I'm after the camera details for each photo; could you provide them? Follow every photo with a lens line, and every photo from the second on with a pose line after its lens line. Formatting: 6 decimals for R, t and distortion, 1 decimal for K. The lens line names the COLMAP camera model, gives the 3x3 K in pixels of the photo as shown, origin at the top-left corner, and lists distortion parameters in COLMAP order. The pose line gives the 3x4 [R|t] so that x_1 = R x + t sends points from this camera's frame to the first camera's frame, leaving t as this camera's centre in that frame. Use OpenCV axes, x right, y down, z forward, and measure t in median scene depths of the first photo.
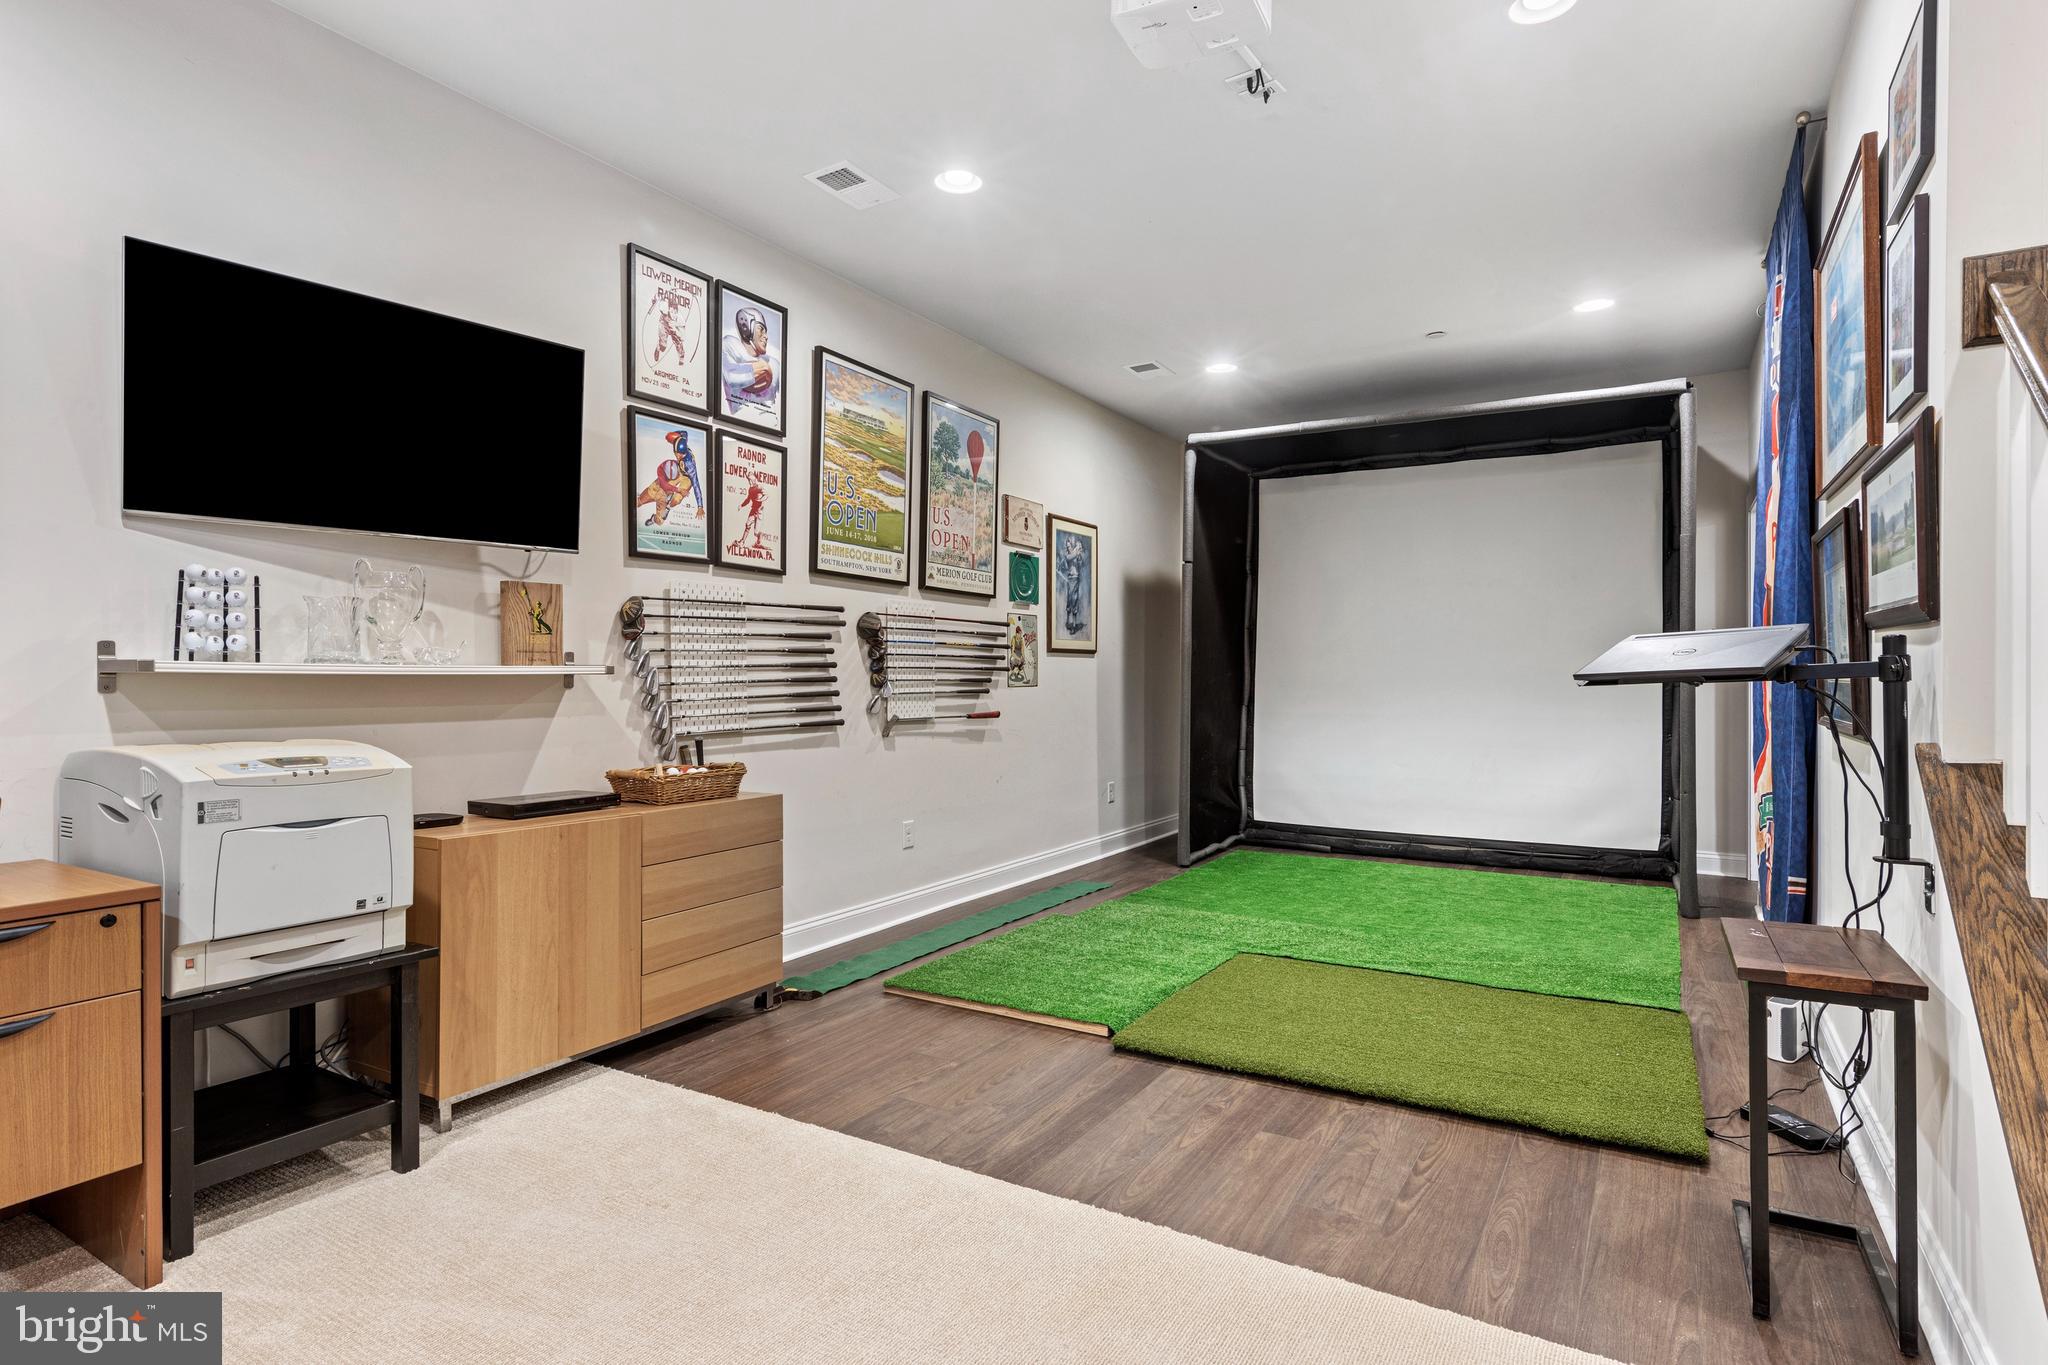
lens RADIAL K [[1048.8, 0, 1029.9], [0, 1048.8, 683.5], [0, 0, 1]] dist [0.013600, -0.003701]
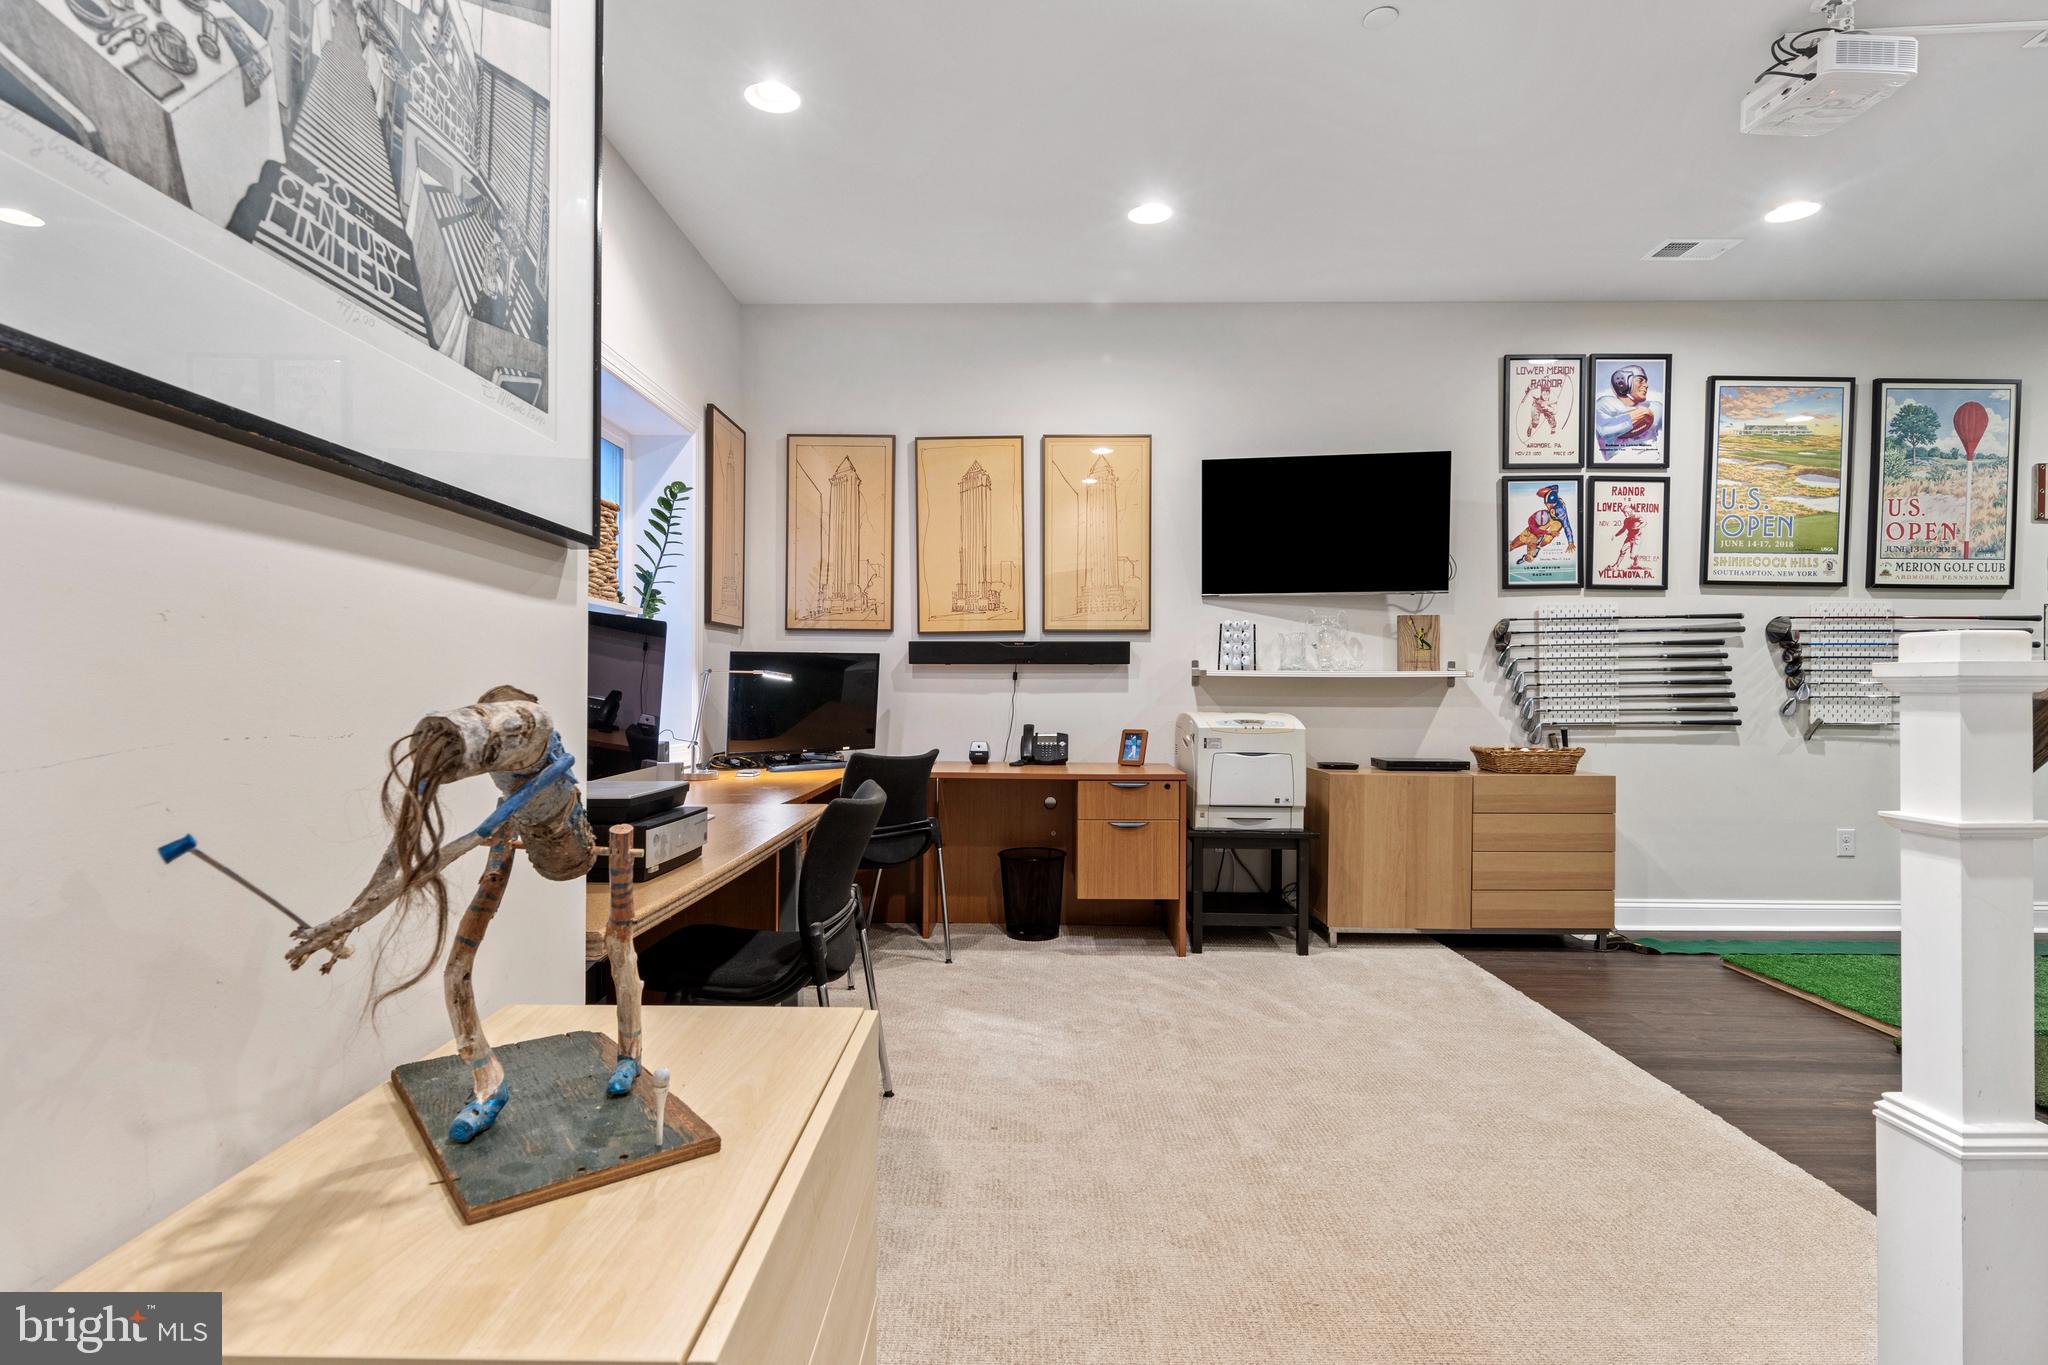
lens RADIAL K [[1048.8, 0, 1022.8], [0, 1048.8, 684.9], [0, 0, 1]] dist [0.013600, -0.003701]
pose [[0.510590, 0.005287, -0.859808, 0.456164], [-0.008338, 0.999965, 0.001197, 0.004675], [0.859784, 0.006558, 0.510616, -0.207342]]
